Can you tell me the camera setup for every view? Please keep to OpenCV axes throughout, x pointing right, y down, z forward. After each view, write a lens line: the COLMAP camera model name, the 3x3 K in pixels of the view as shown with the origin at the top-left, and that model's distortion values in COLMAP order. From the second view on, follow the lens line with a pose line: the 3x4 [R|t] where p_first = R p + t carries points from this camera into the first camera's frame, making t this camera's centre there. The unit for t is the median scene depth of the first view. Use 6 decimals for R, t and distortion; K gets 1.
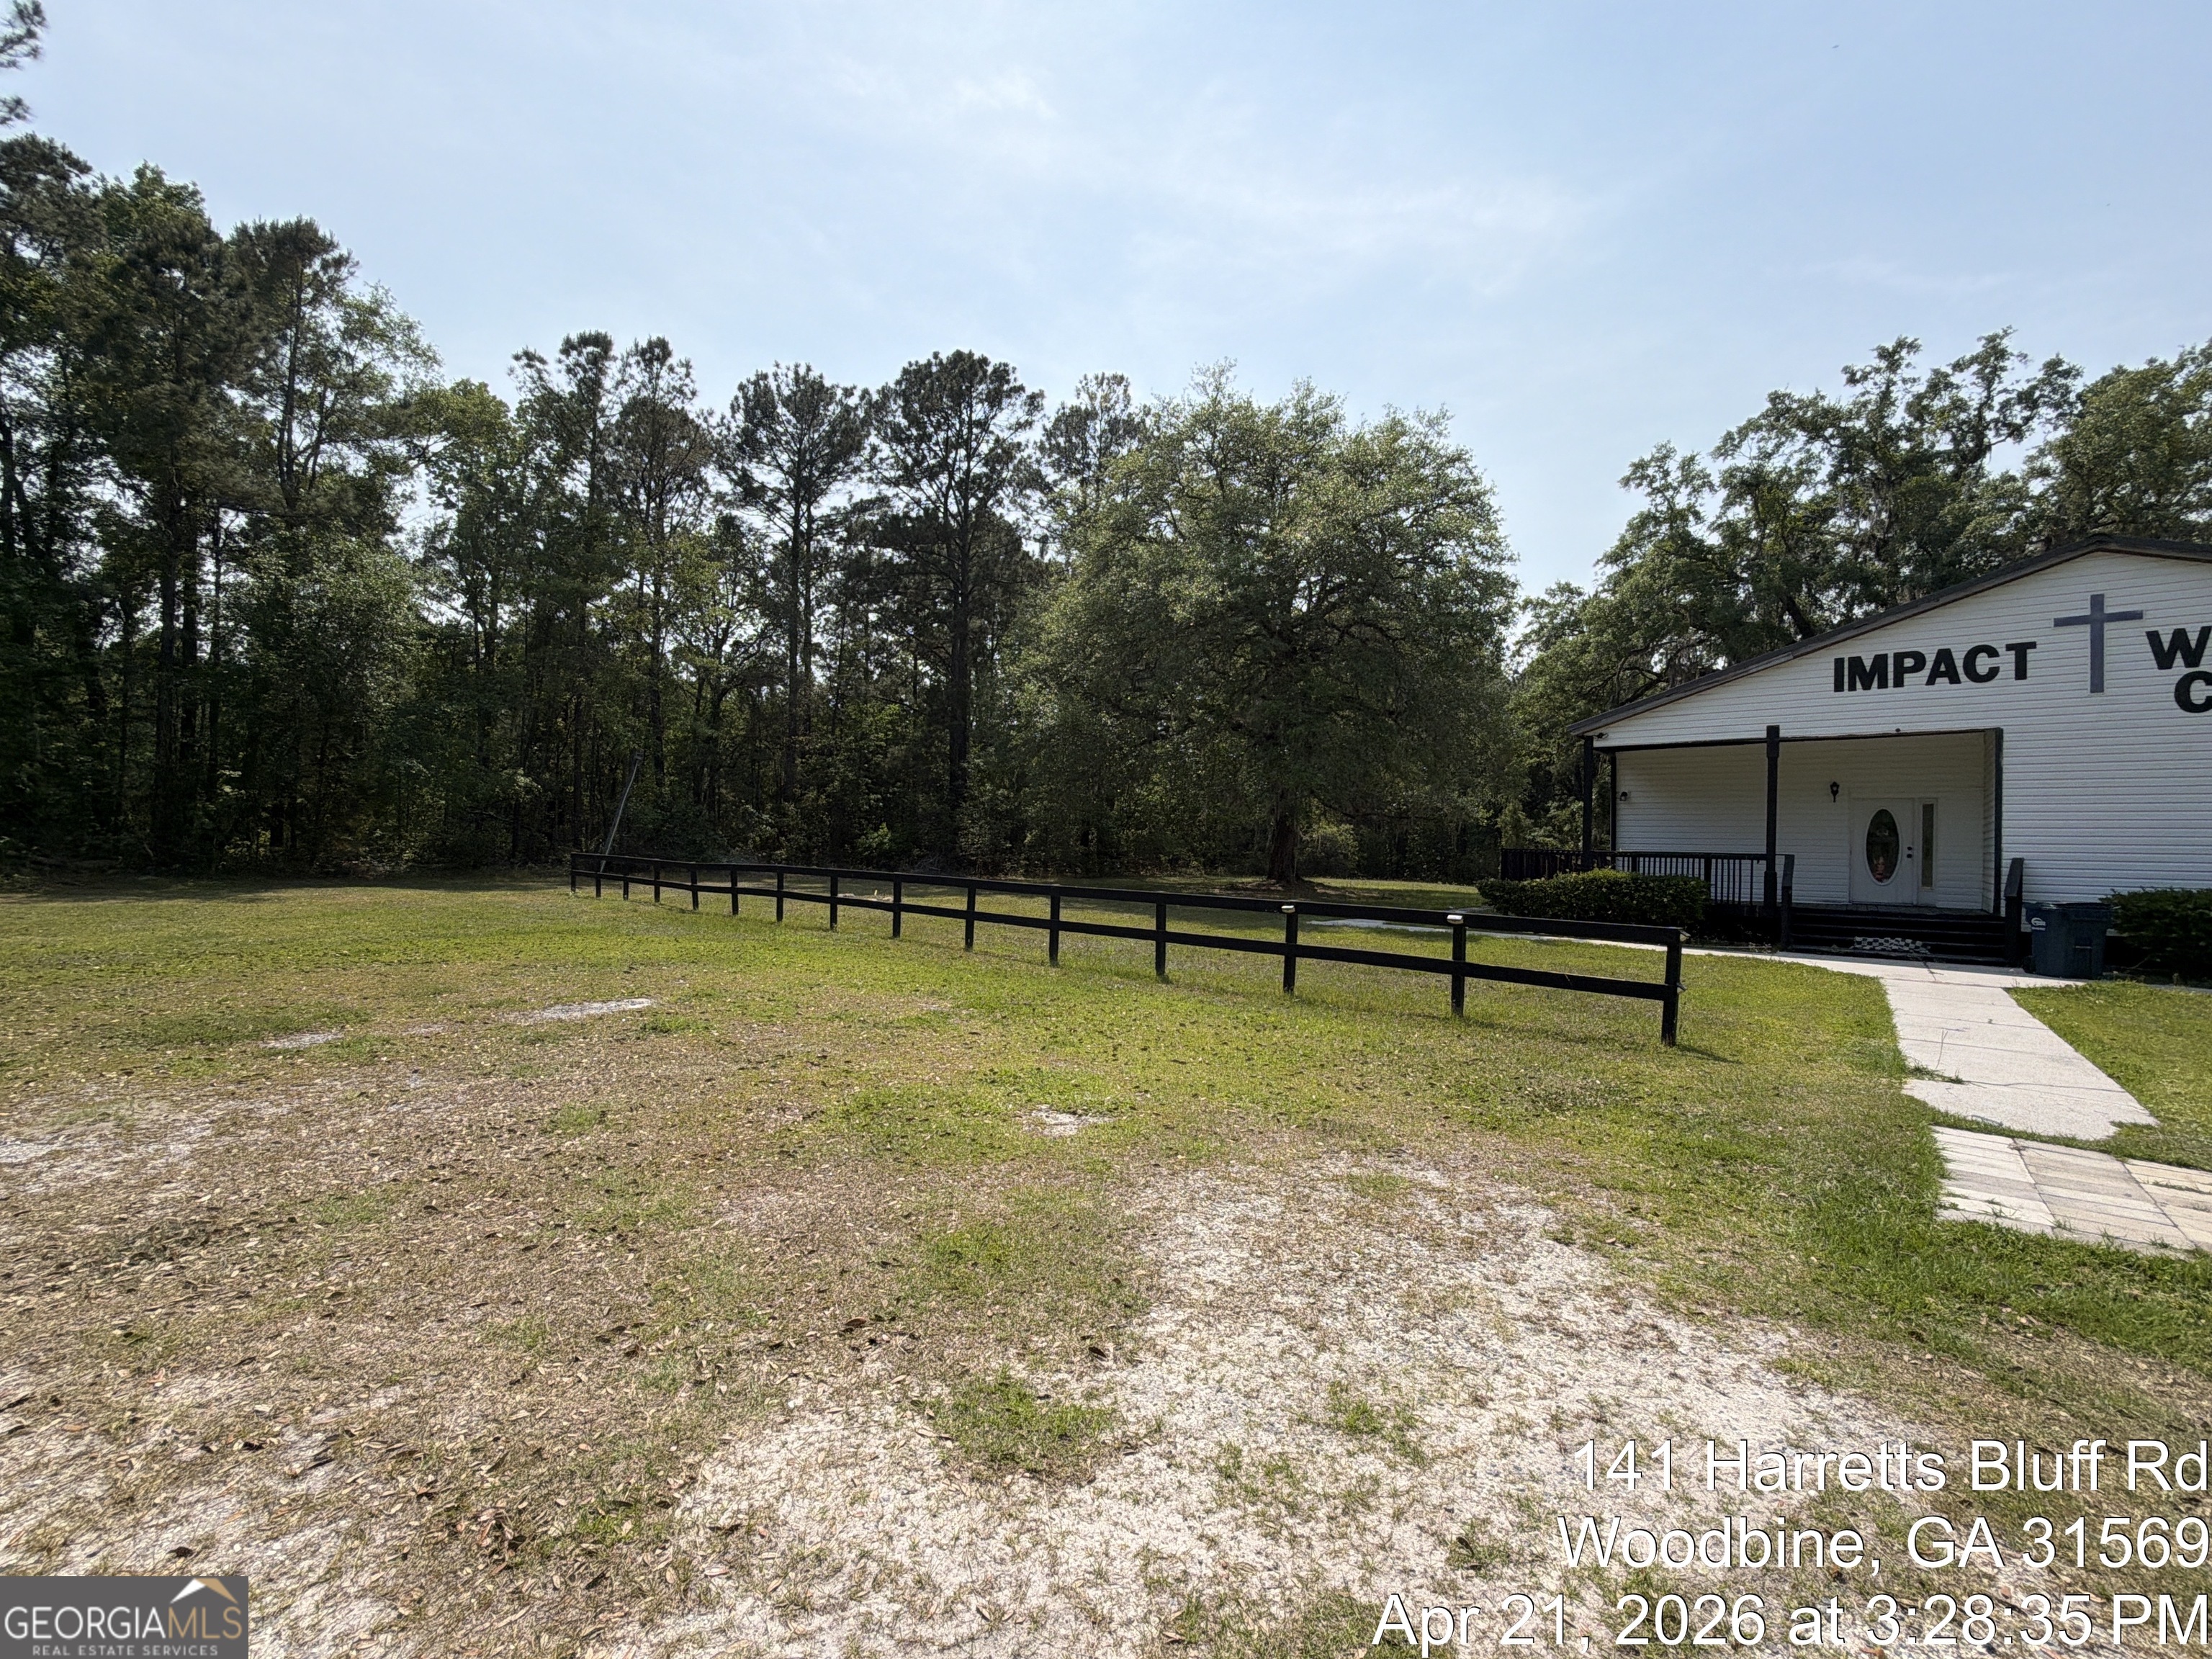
lens RADIAL K [[960.5, 0, 1094.9], [0, 960.5, 834.7], [0, 0, 1]] dist [-0.002123, -0.000348]
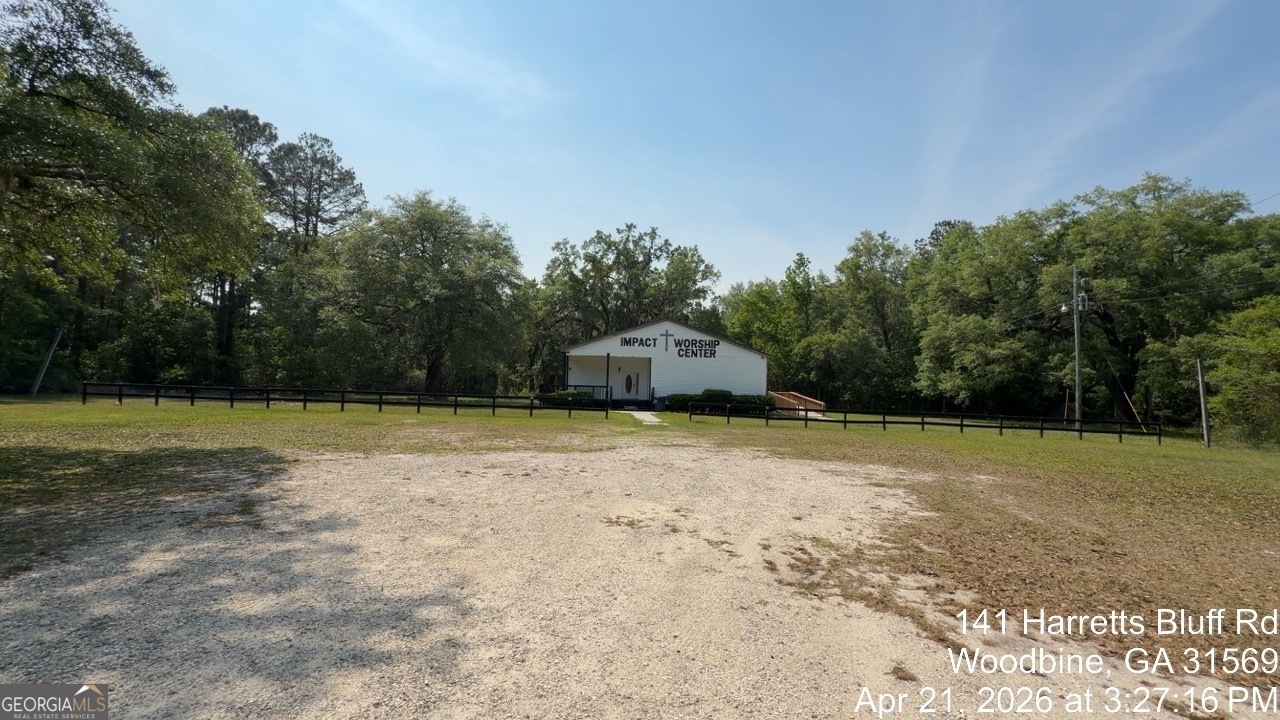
lens RADIAL K [[533.2, 0, 640.0], [0, 533.2, 360.0], [0, 0, 1]] dist [-0.000136, 0.000042]
pose [[0.744193, 0.036135, 0.666987, -0.358270], [-0.018110, 0.999260, -0.033929, -0.008321], [-0.667720, 0.013170, 0.744296, -0.389845]]
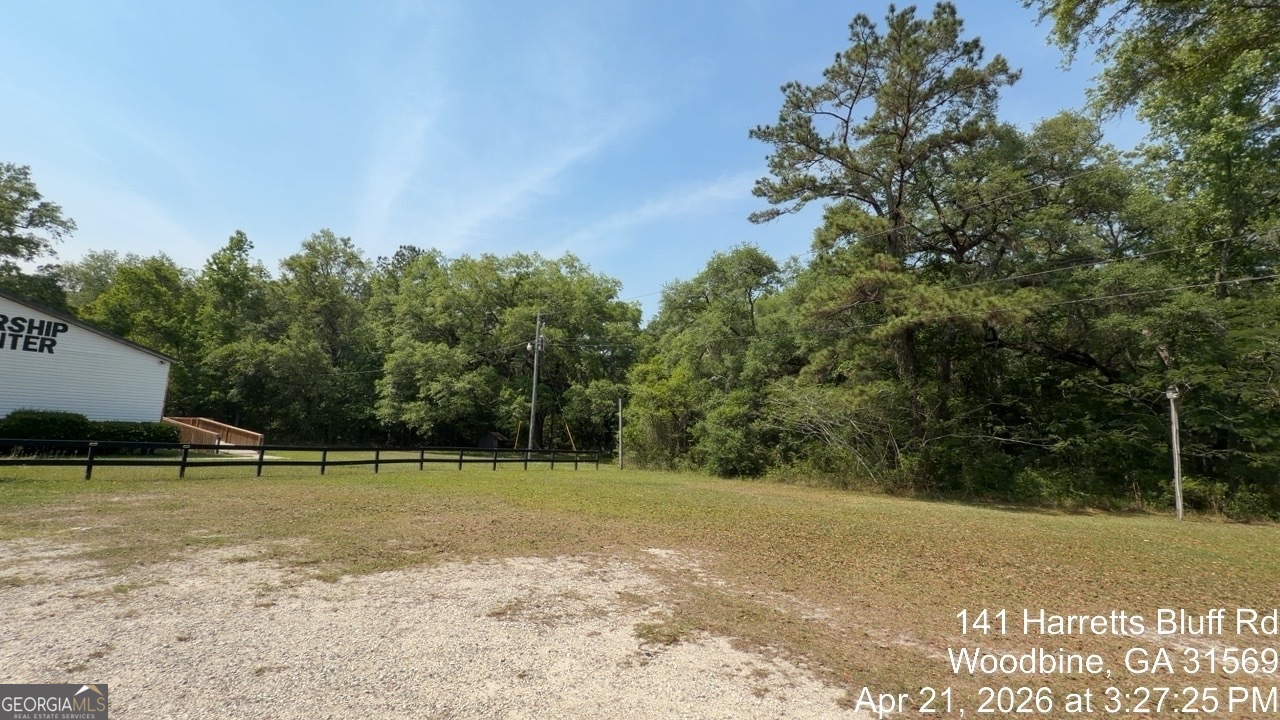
lens RADIAL K [[533.2, 0, 640.0], [0, 533.2, 360.0], [0, 0, 1]] dist [-0.000136, 0.000042]
pose [[-0.160736, 0.112239, 0.980595, -0.200886], [-0.049629, 0.991337, -0.121604, -0.004500], [-0.985749, -0.068212, -0.153774, -0.229461]]
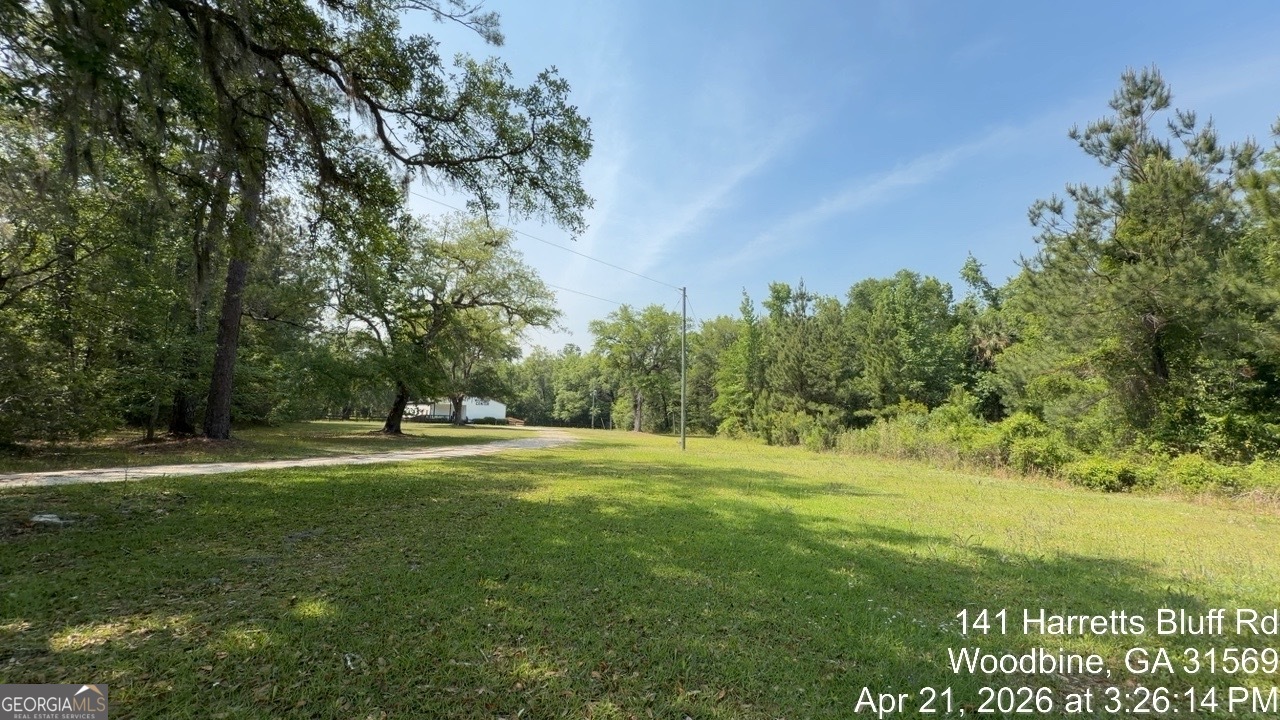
lens RADIAL K [[533.2, 0, 640.0], [0, 533.2, 360.0], [0, 0, 1]] dist [-0.000136, 0.000042]
pose [[0.218702, 0.106164, 0.969999, -2.585804], [-0.031418, 0.994315, -0.101741, -0.028596], [-0.975286, -0.008225, 0.220794, -1.313392]]
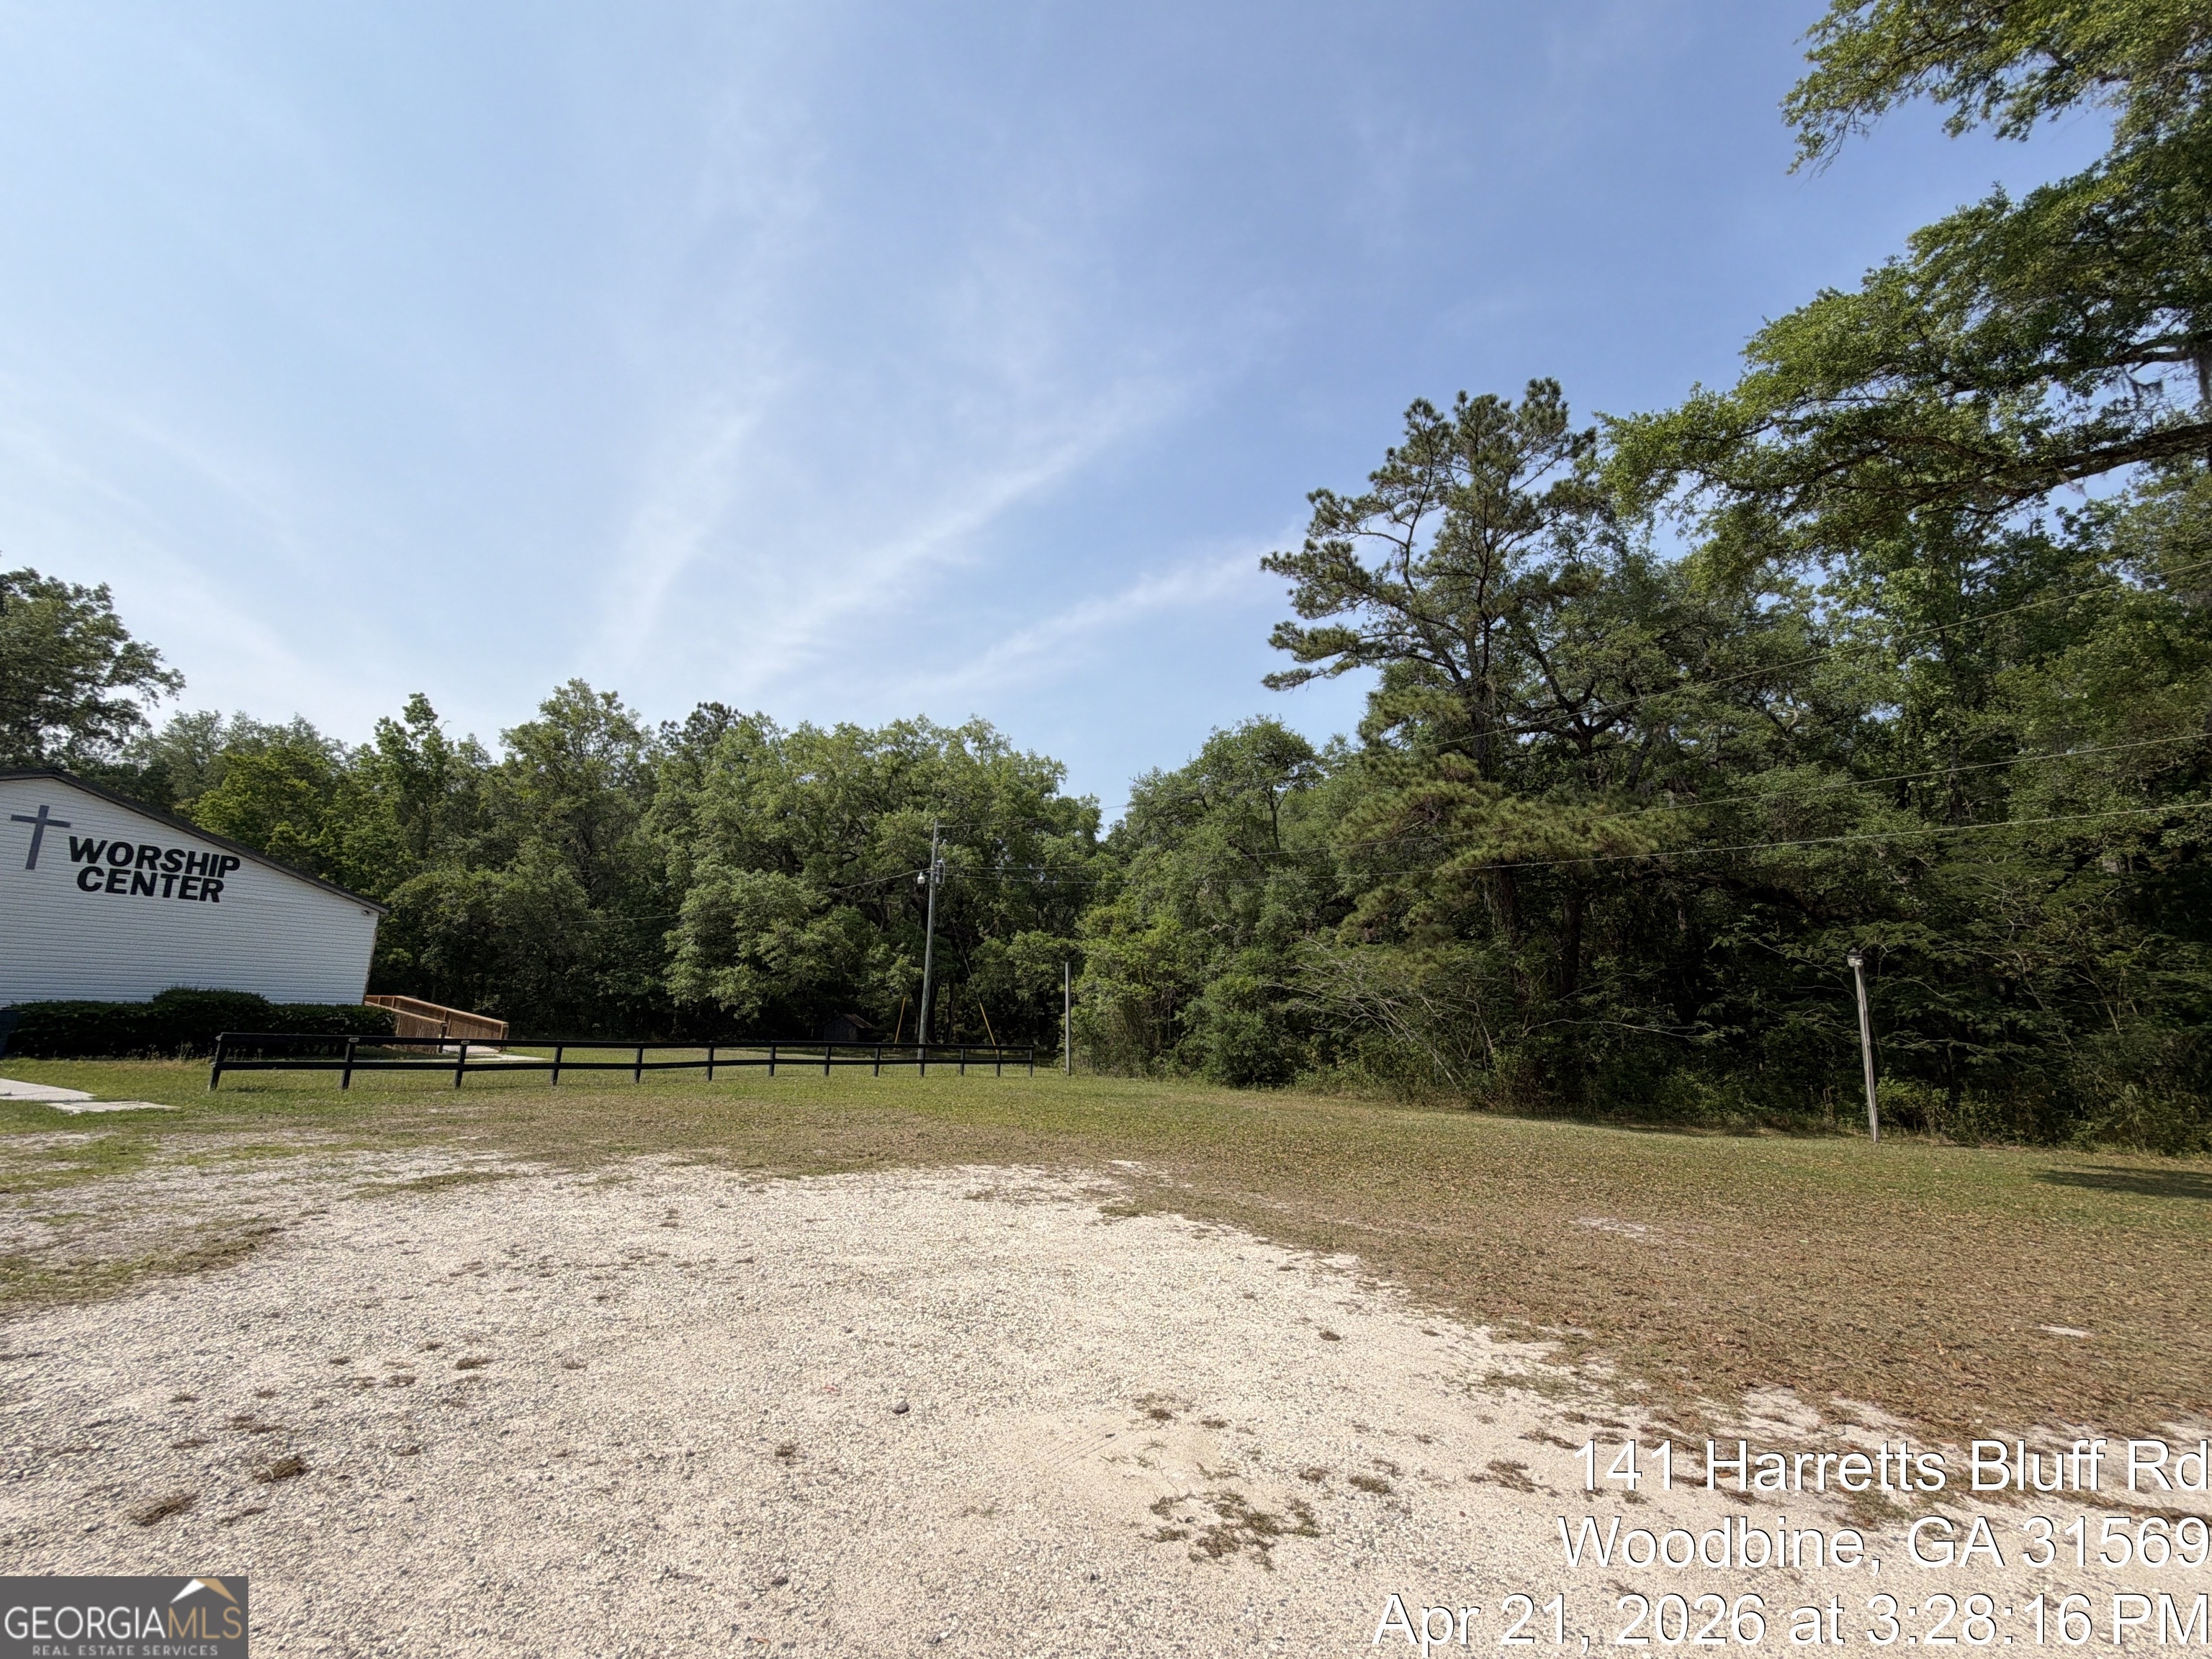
lens RADIAL K [[953.1, 0, 1106.1], [0, 953.1, 835.1], [0, 0, 1]] dist [-0.001317, -0.000583]
pose [[-0.170950, 0.160044, 0.972194, -0.340609], [-0.045229, 0.984404, -0.170007, -0.011087], [-0.984241, -0.073034, -0.161046, -0.204241]]
